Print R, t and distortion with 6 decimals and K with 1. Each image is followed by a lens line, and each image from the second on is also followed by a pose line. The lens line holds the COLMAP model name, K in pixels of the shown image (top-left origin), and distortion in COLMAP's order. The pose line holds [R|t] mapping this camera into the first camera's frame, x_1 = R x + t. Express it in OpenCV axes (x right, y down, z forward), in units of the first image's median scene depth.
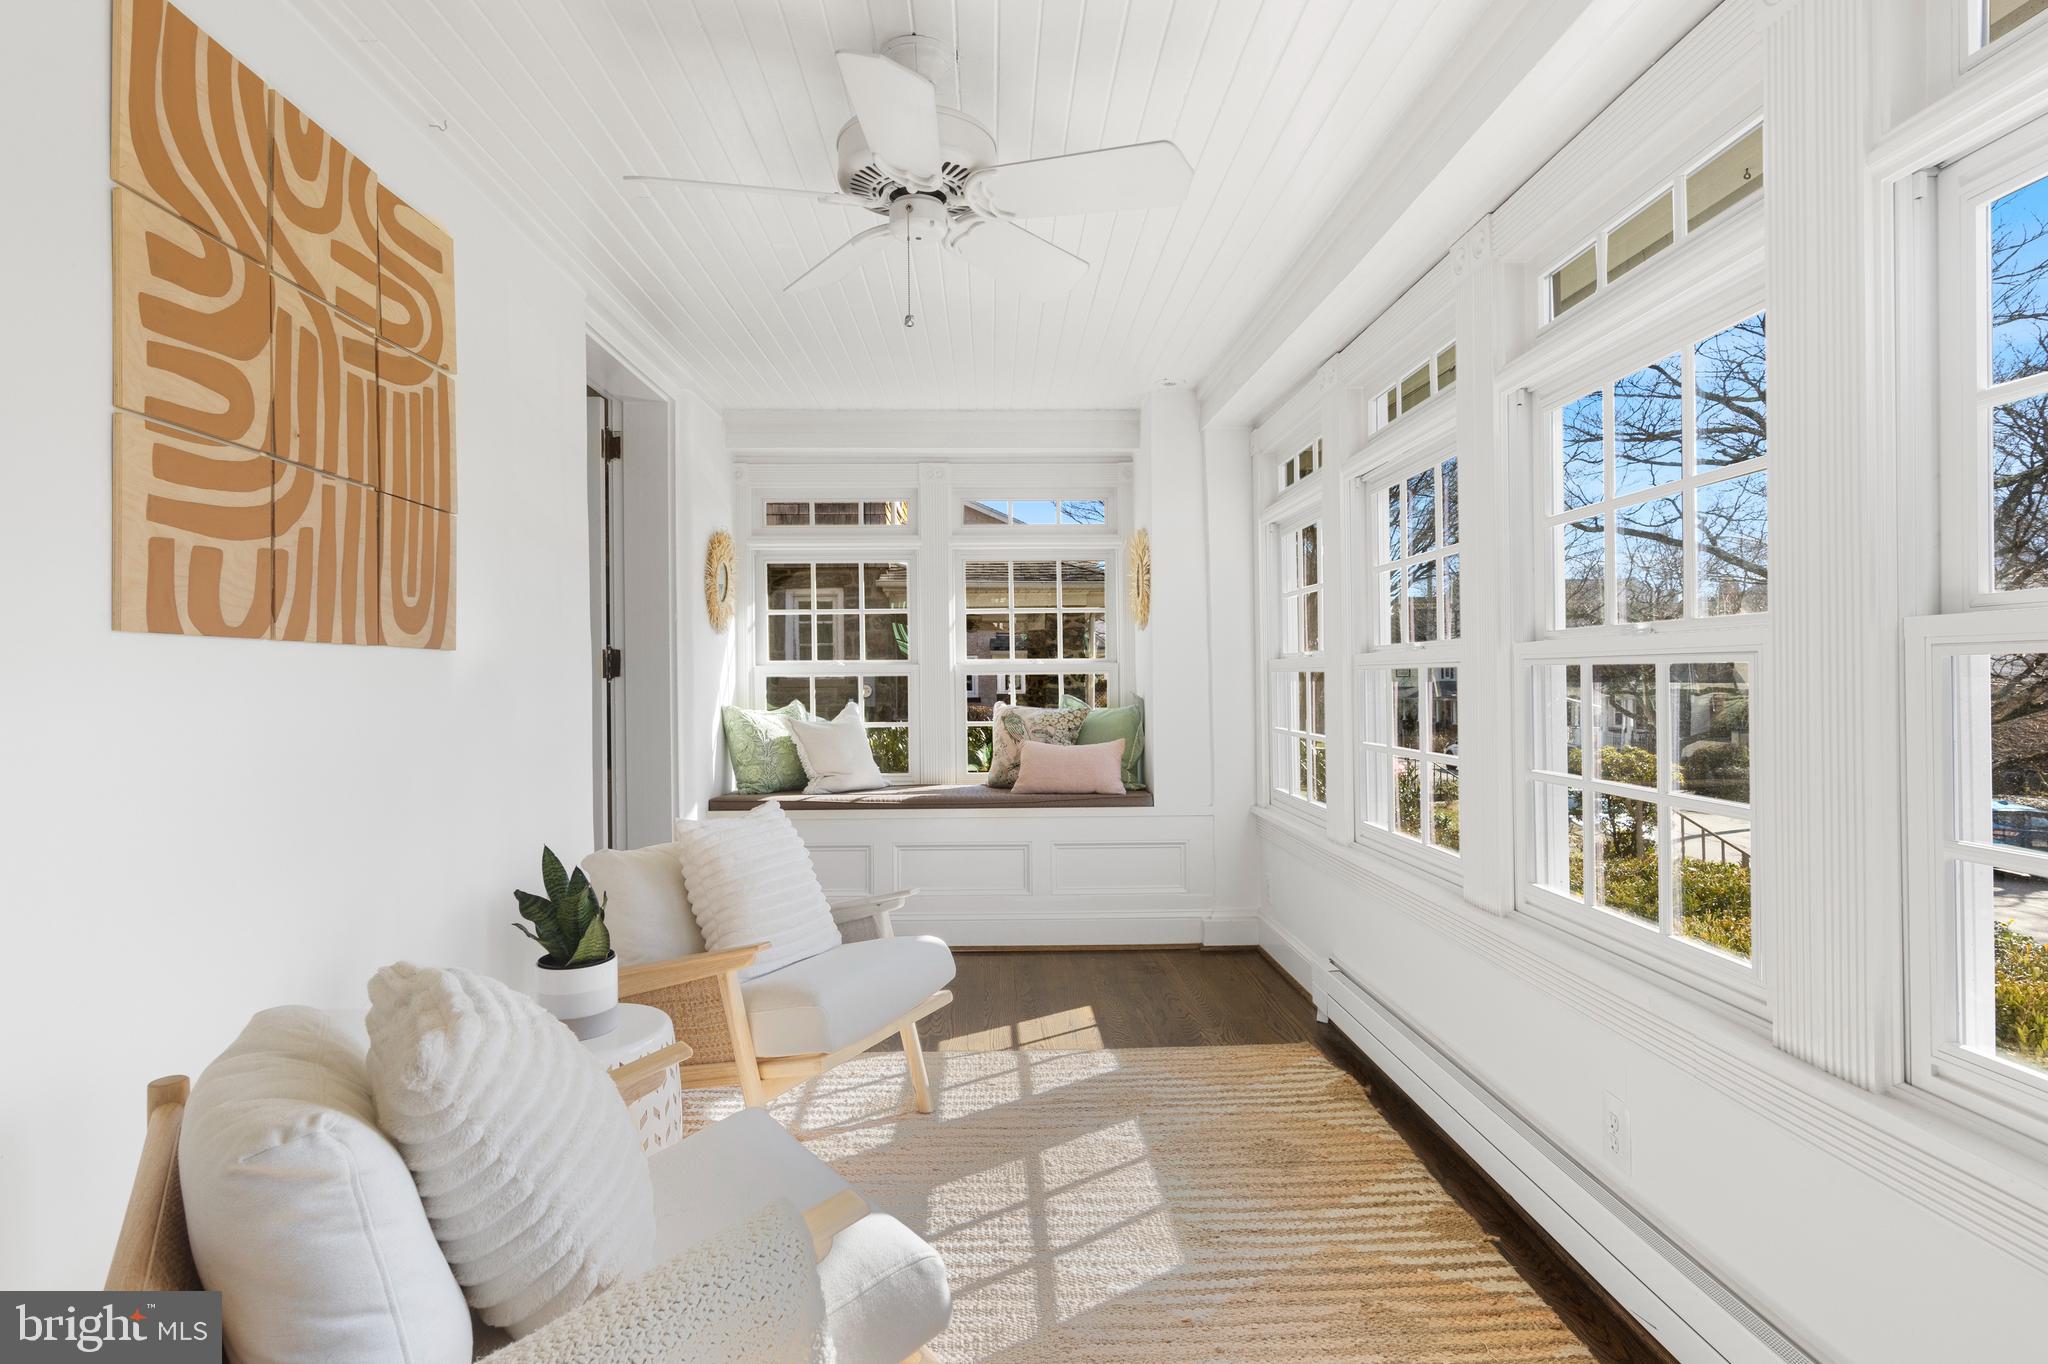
lens RADIAL K [[1049.7, 0, 1024.8], [0, 1049.7, 678.1], [0, 0, 1]] dist [0.014412, -0.004477]
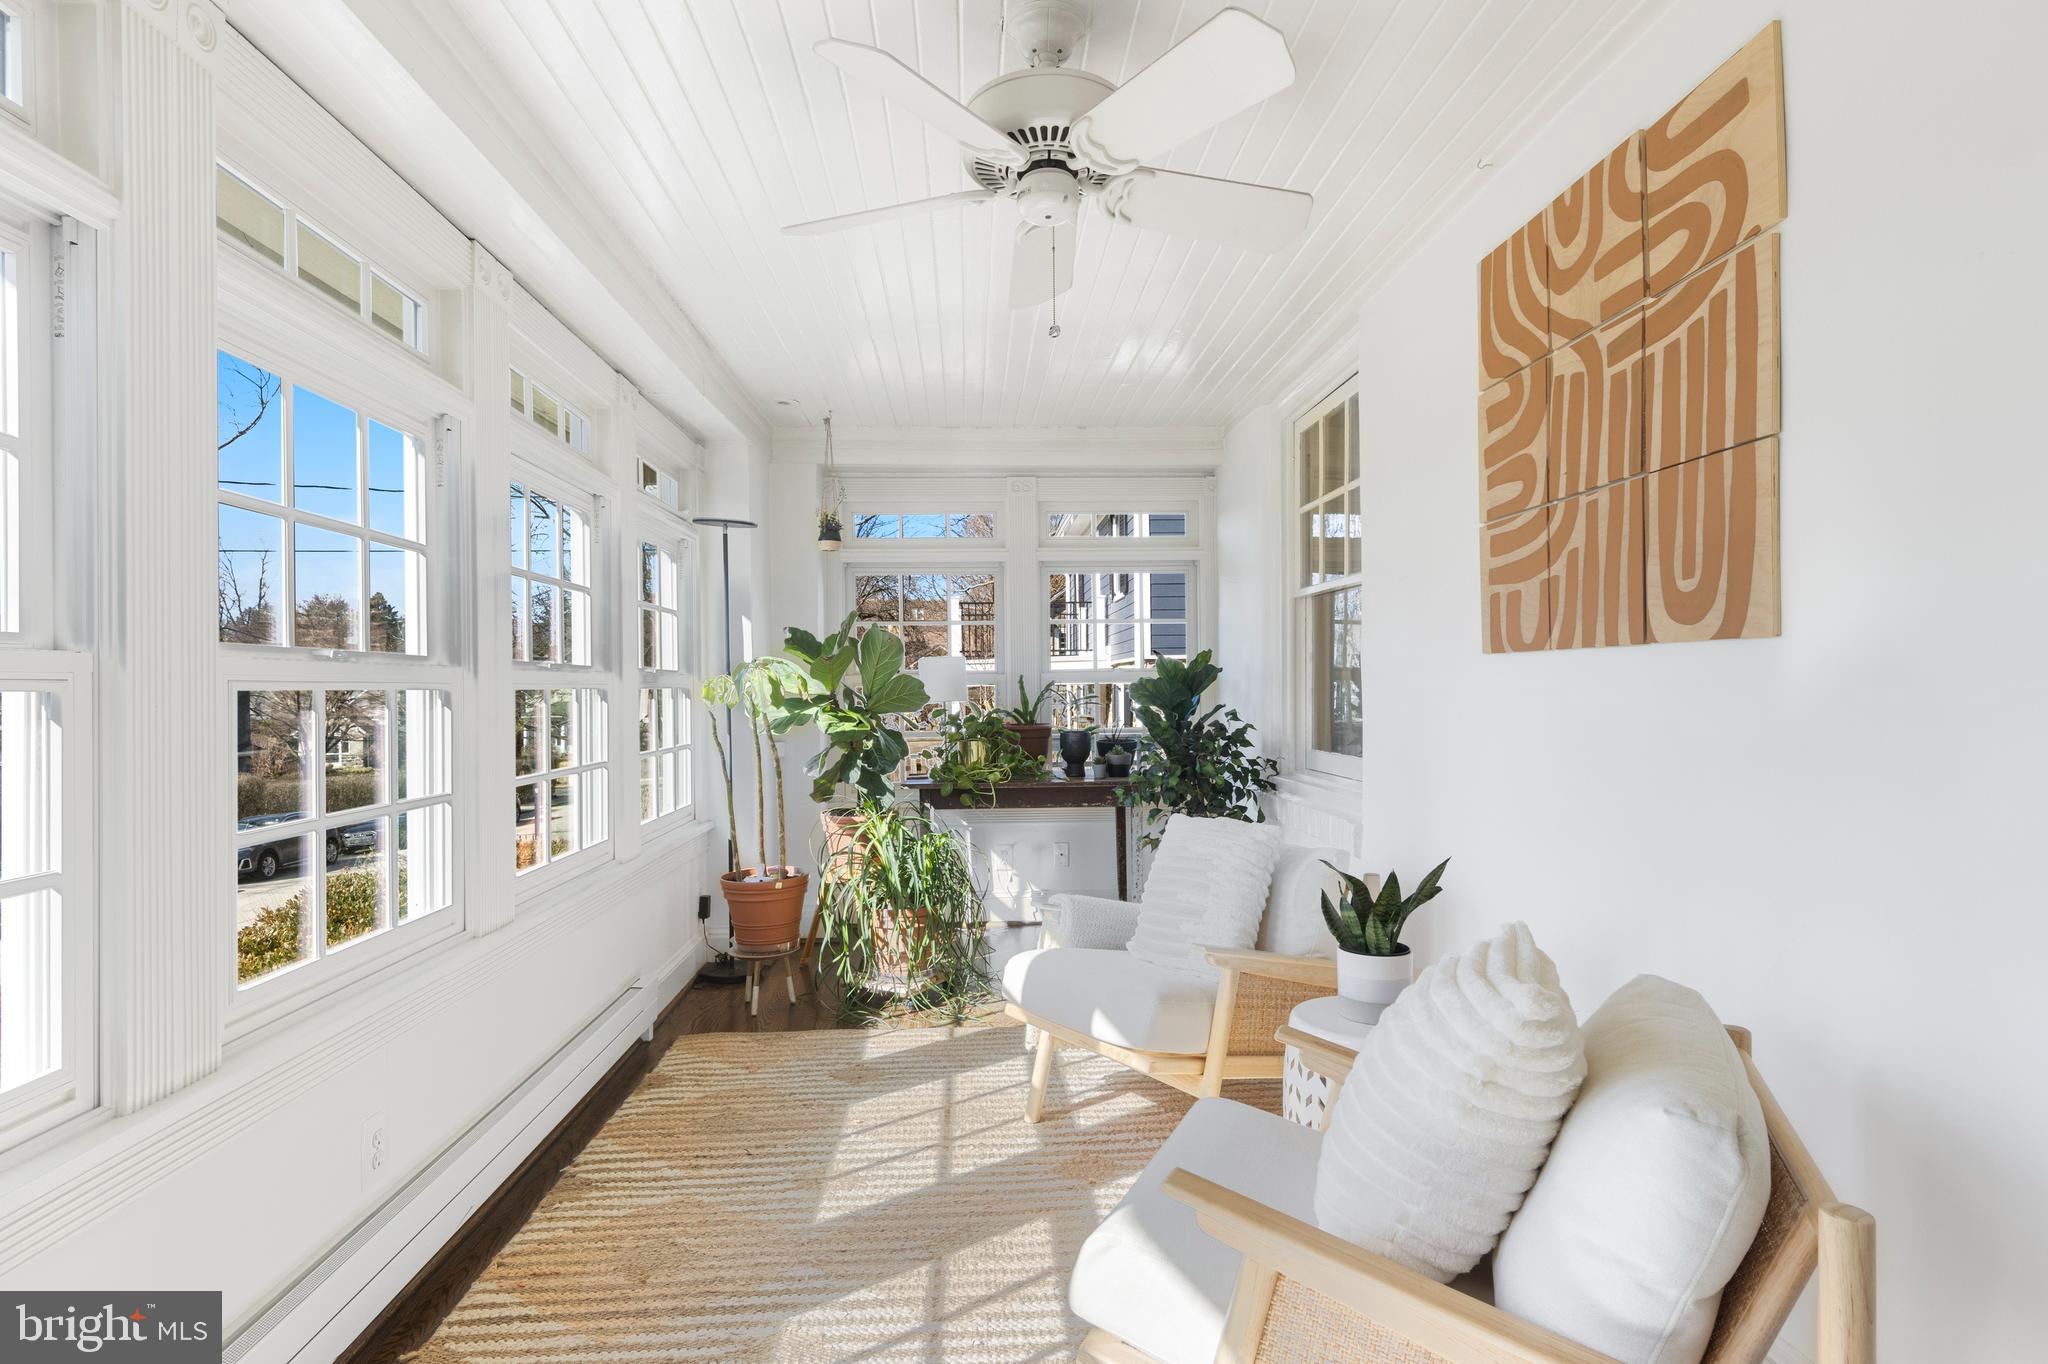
lens RADIAL K [[1049.7, 0, 1026.1], [0, 1049.7, 688.7], [0, 0, 1]] dist [0.014412, -0.004477]
pose [[-0.999408, 0.019890, -0.028080, -0.050459], [0.019913, 0.999802, -0.000551, -0.002015], [0.028064, -0.001110, -0.999606, 2.063085]]
